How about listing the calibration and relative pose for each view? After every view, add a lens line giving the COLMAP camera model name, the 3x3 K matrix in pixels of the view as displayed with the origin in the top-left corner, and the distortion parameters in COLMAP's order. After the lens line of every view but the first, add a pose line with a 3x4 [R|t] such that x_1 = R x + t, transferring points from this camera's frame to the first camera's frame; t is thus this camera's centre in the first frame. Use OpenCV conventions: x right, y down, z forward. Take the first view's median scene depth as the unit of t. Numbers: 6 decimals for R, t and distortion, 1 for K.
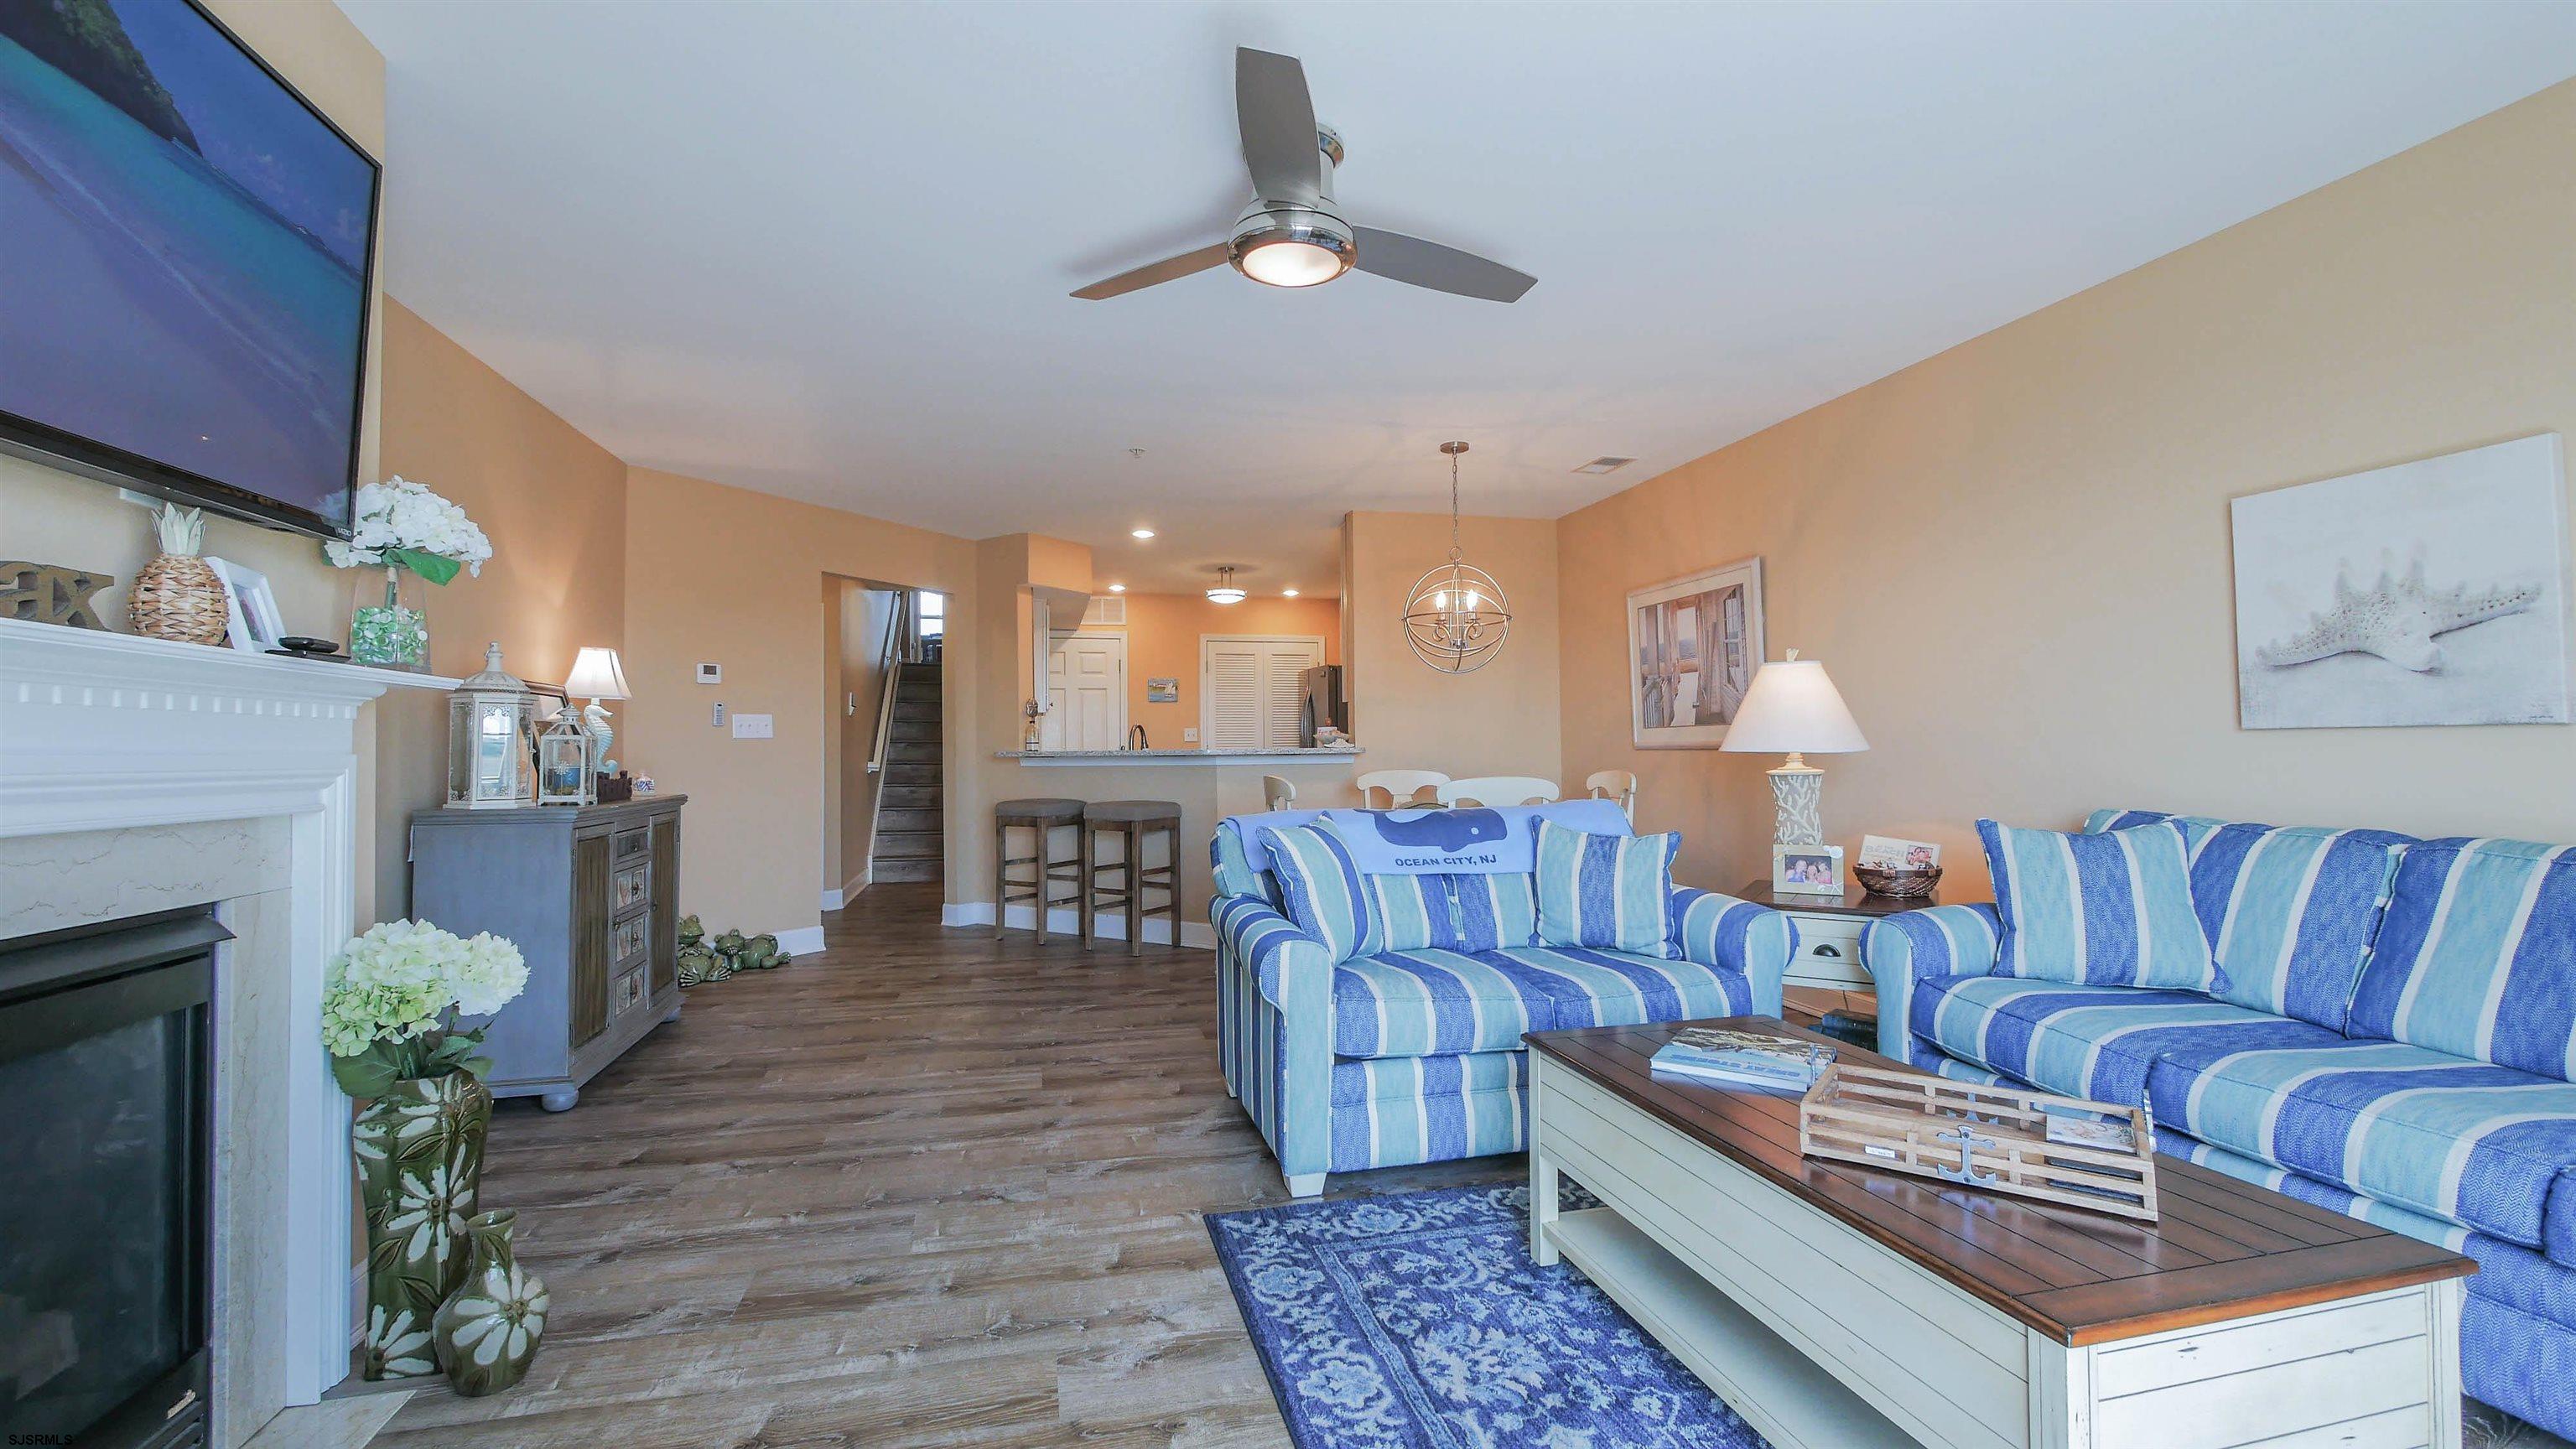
lens RADIAL K [[1064.5, 0, 1288.5], [0, 1064.5, 727.0], [0, 0, 1]] dist [-0.009608, 0.001546]
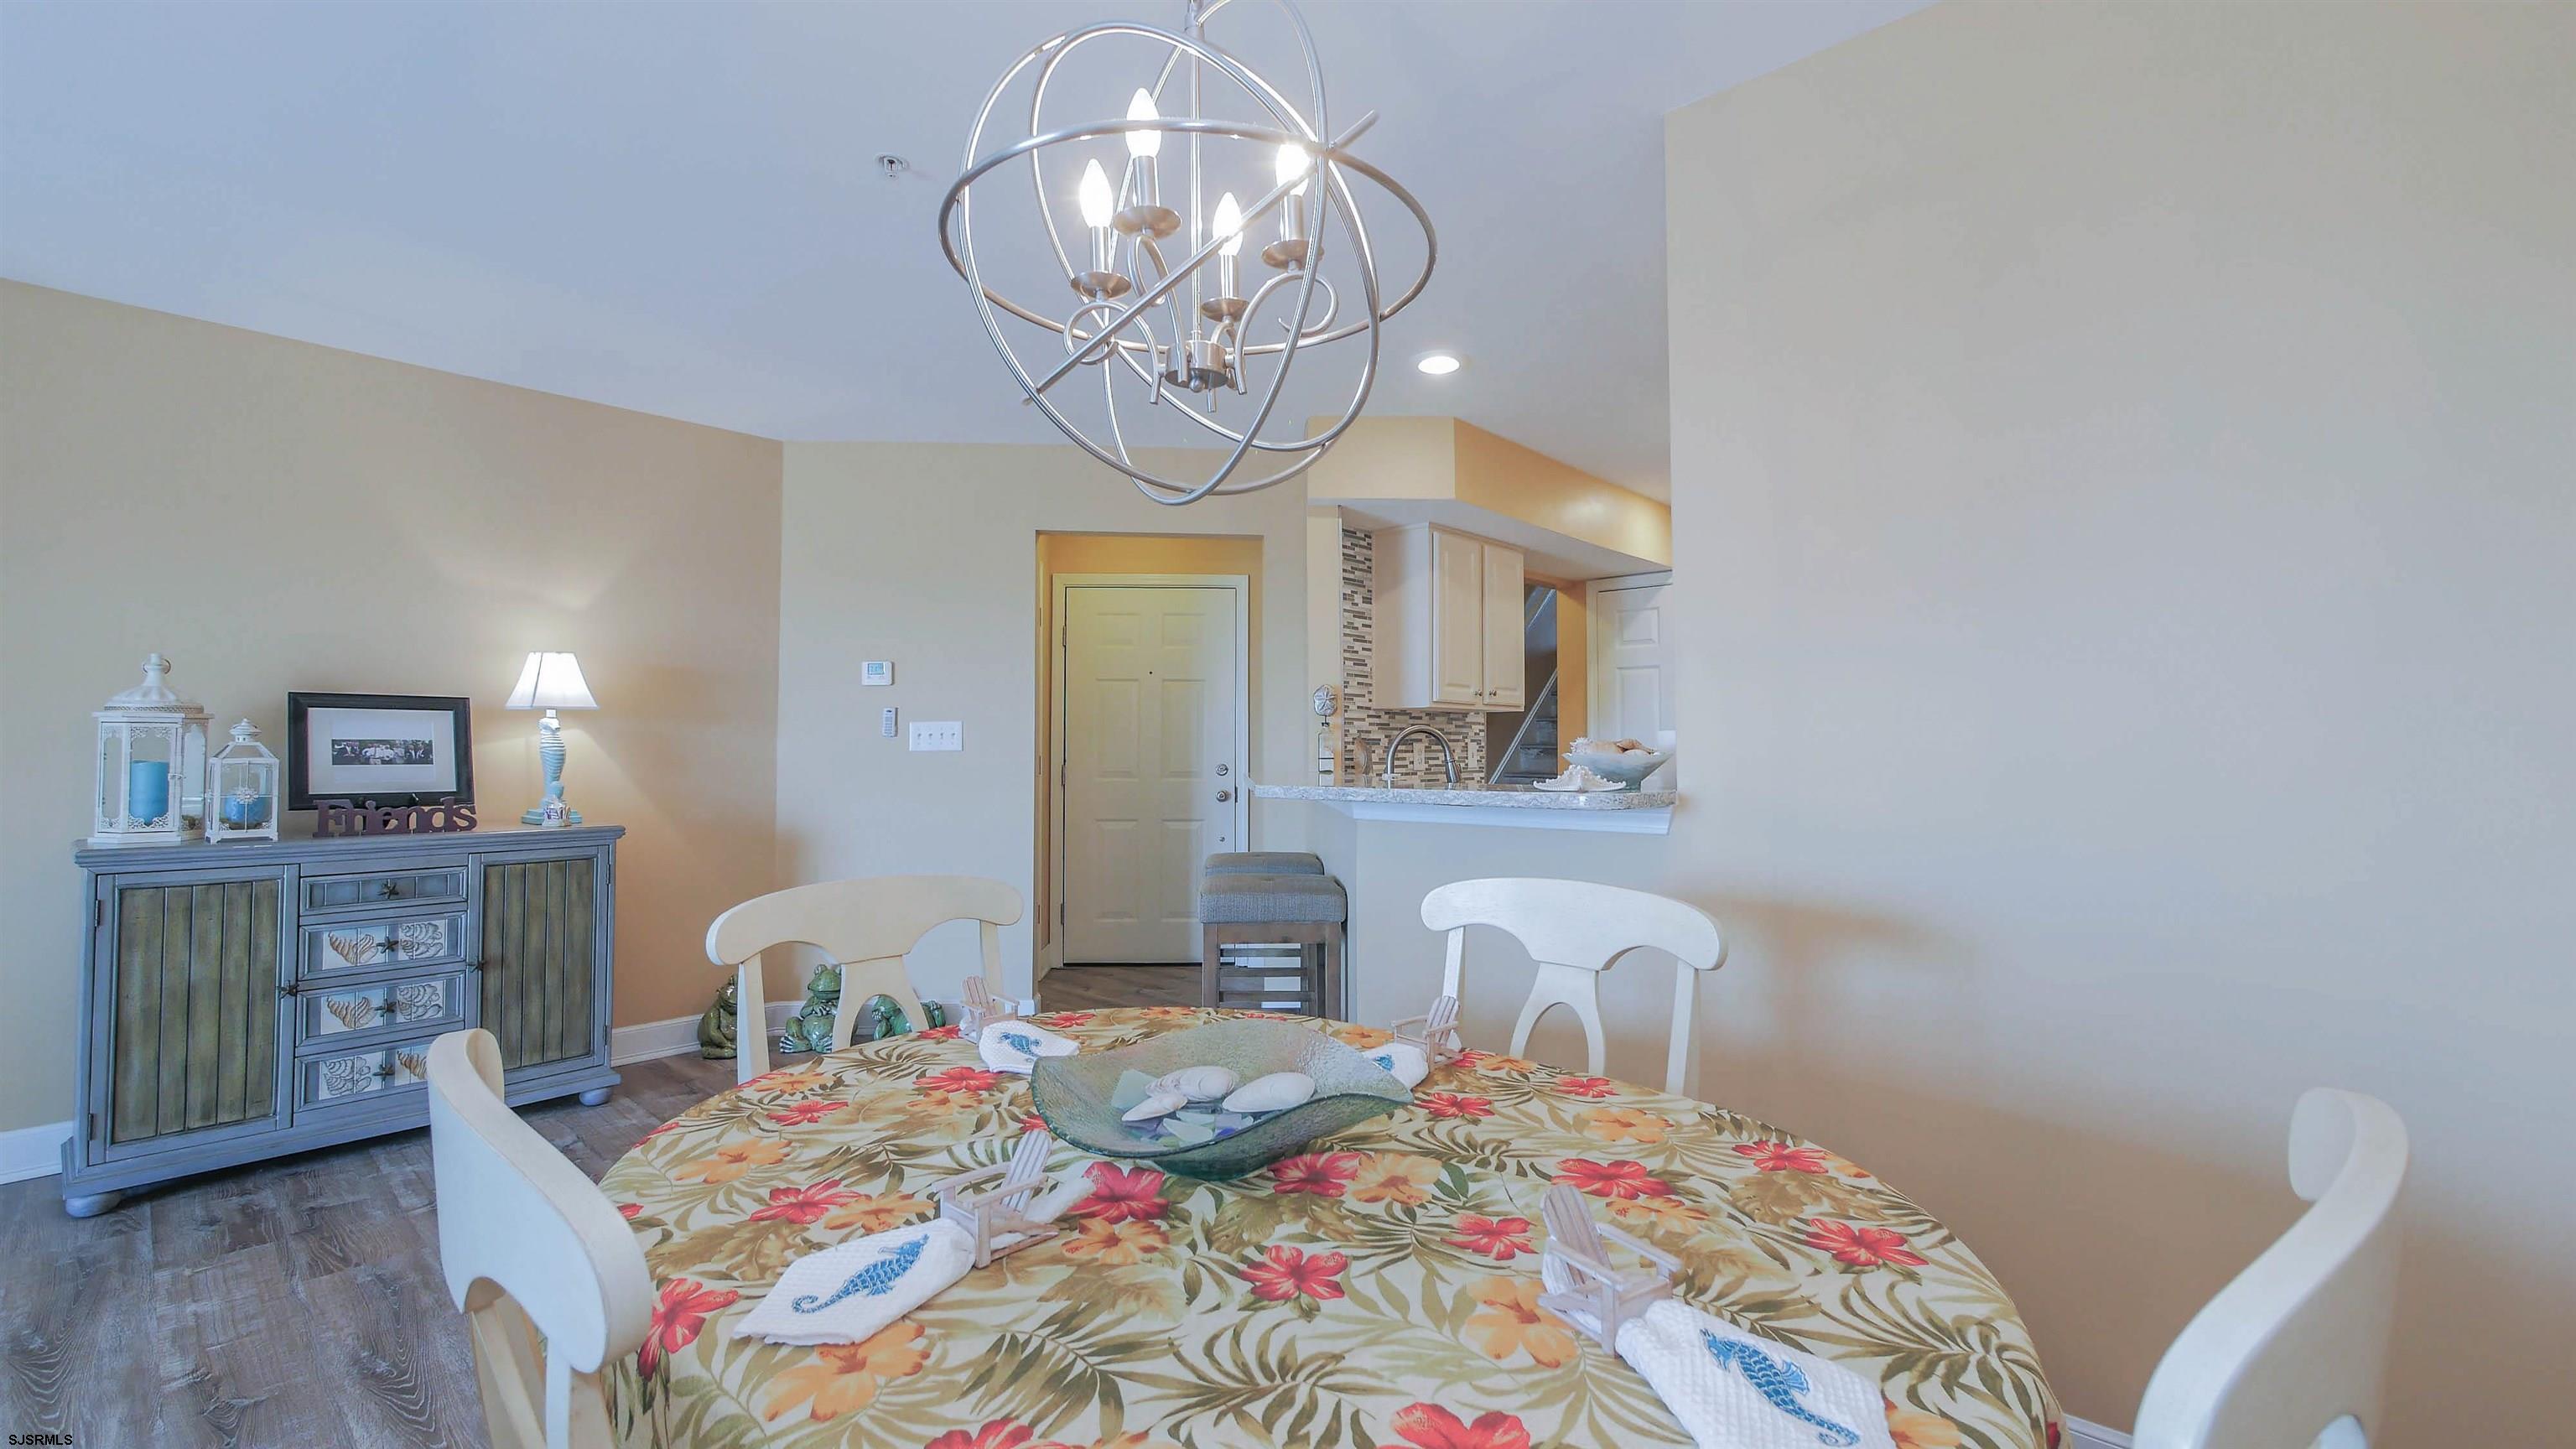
lens RADIAL K [[1064.5, 0, 1277.5], [0, 1064.5, 714.5], [0, 0, 1]] dist [-0.009608, 0.001546]
pose [[0.557659, -0.020046, -0.829828, 0.473543], [0.013811, 0.999794, -0.014870, -0.003063], [0.829955, -0.003168, 0.557821, 1.198320]]
